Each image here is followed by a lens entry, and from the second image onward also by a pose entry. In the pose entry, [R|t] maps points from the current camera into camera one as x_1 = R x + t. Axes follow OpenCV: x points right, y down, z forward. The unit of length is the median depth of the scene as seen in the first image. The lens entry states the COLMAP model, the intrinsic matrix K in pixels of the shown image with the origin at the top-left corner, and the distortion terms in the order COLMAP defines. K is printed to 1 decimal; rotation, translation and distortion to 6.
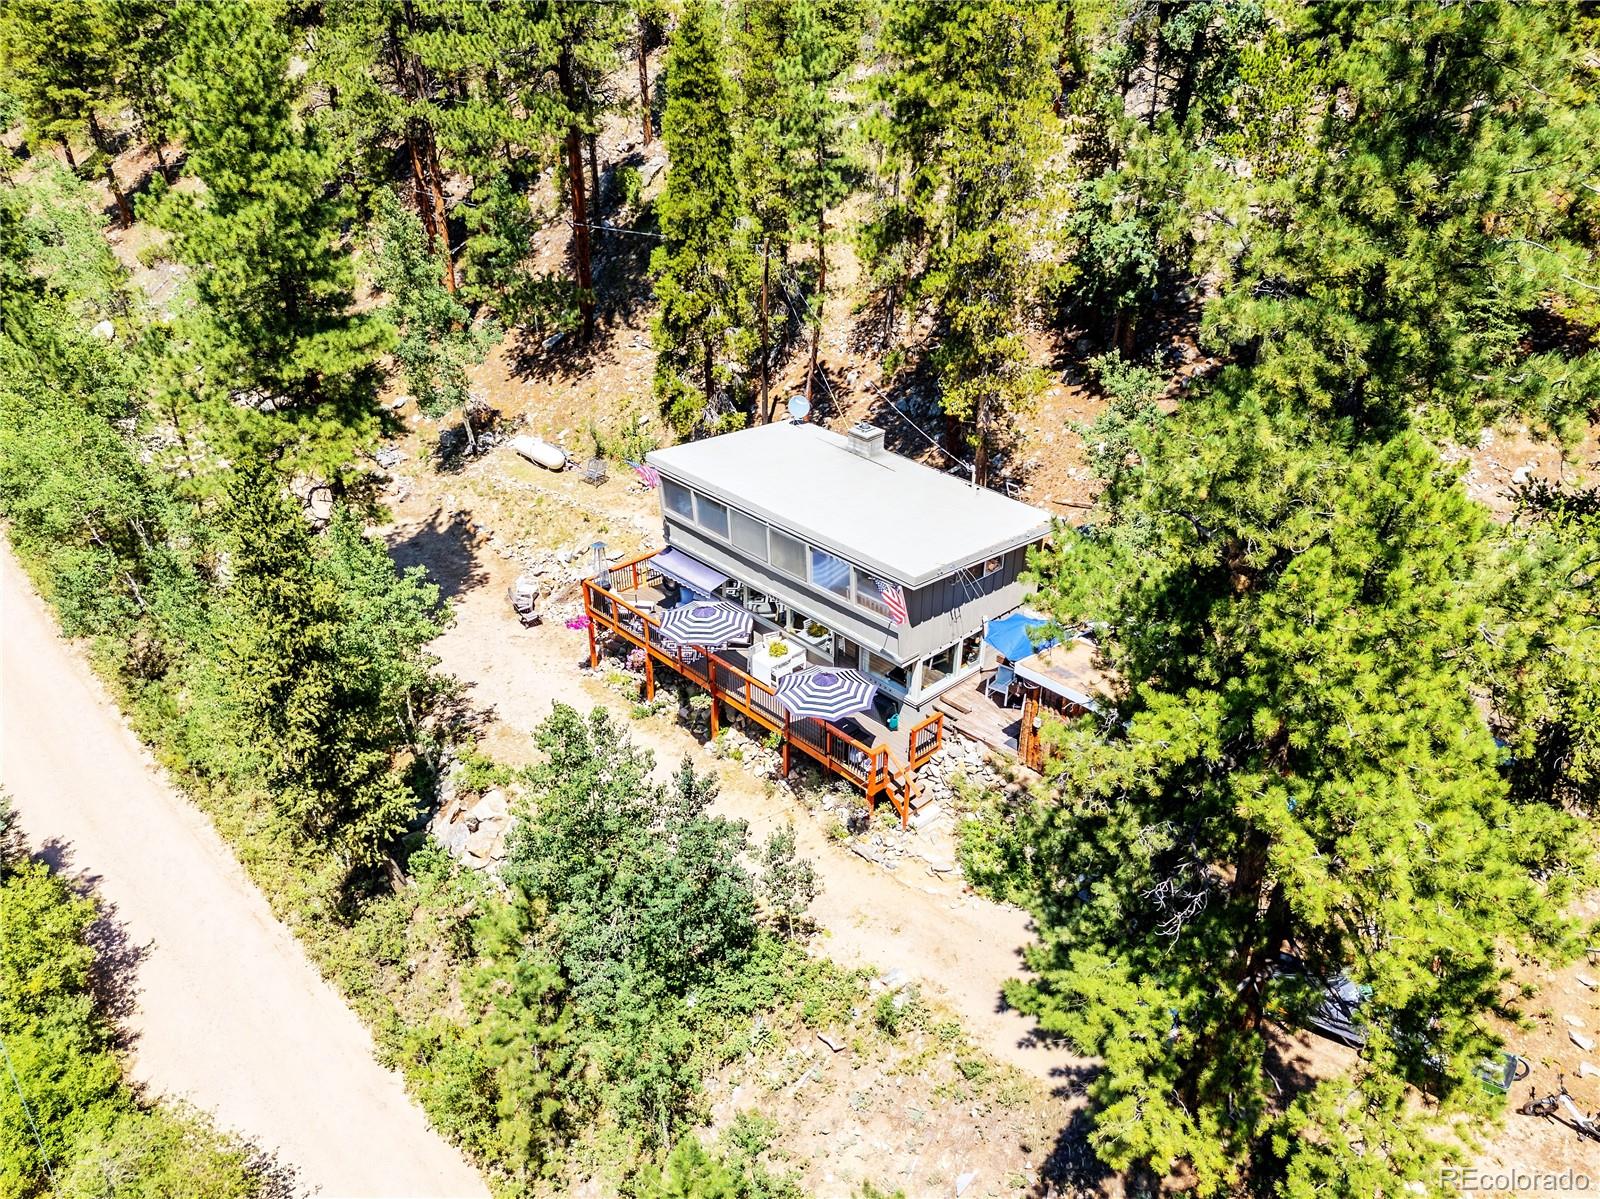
lens RADIAL K [[1193.9, 0, 798.5], [0, 1193.9, 595.5], [0, 0, 1]] dist [0.134011, -0.110347]
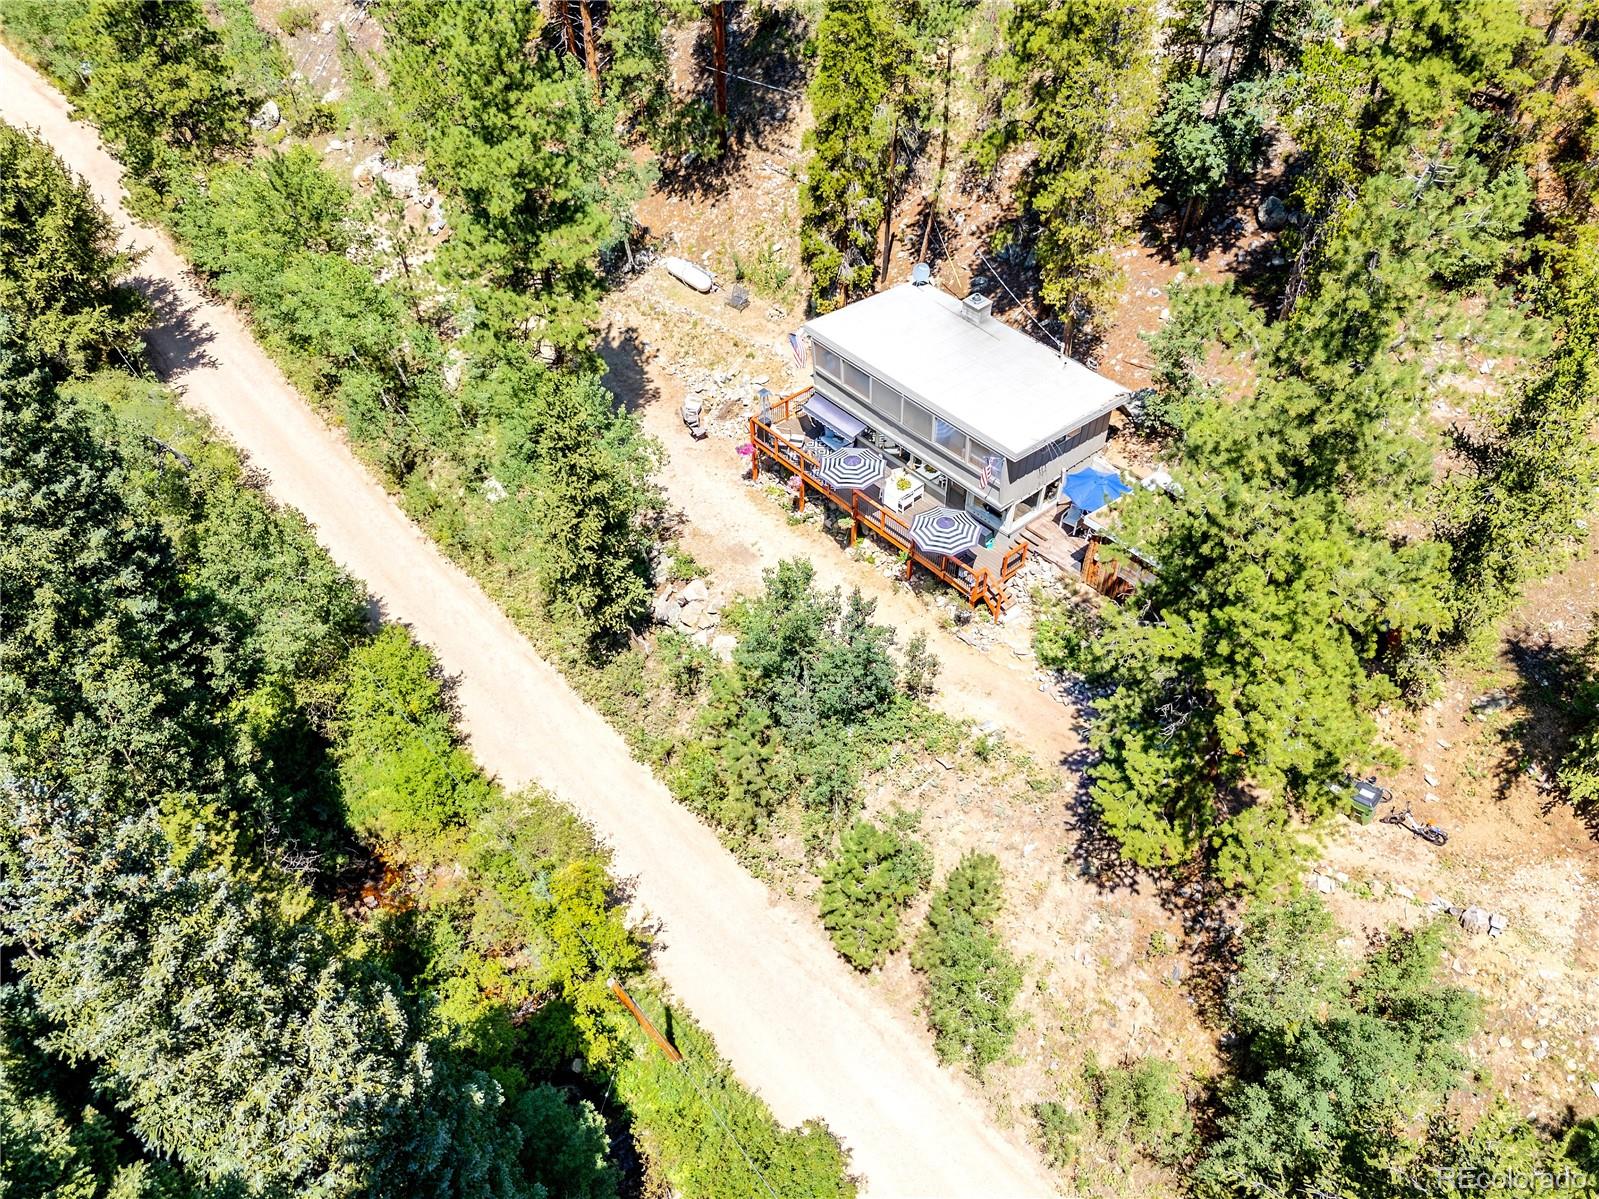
lens RADIAL K [[1193.1, 0, 798.1], [0, 1193.1, 595.5], [0, 0, 1]] dist [0.134011, -0.110347]
pose [[0.999109, 0.022513, -0.035690, -0.088021], [-0.012436, 0.965311, 0.260806, -0.187641], [0.040323, -0.260130, 0.964731, -0.339187]]
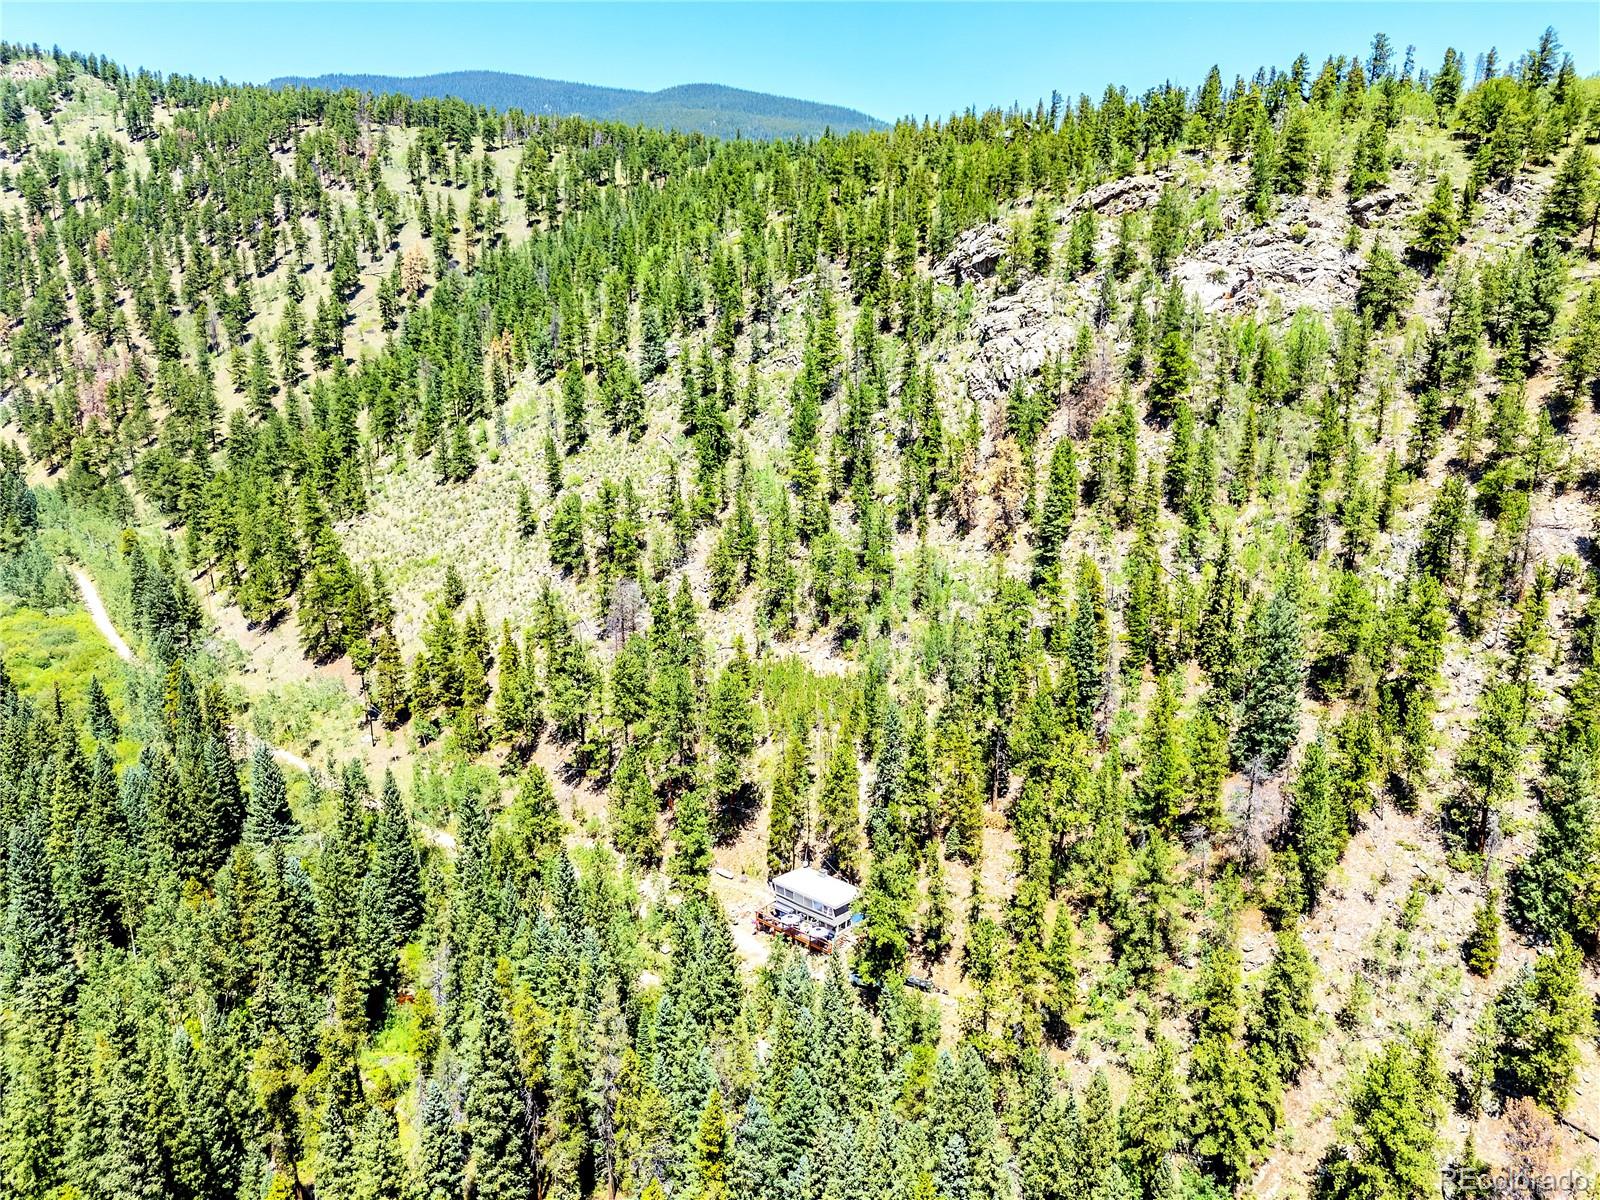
lens RADIAL K [[1193.9, 0, 798.5], [0, 1193.9, 596.0], [0, 0, 1]] dist [0.134011, -0.110347]
pose [[0.997575, -0.032489, 0.061557, -0.287101], [0.047669, 0.963326, -0.264067, 0.050032], [-0.050720, 0.266361, 0.962538, -3.714179]]
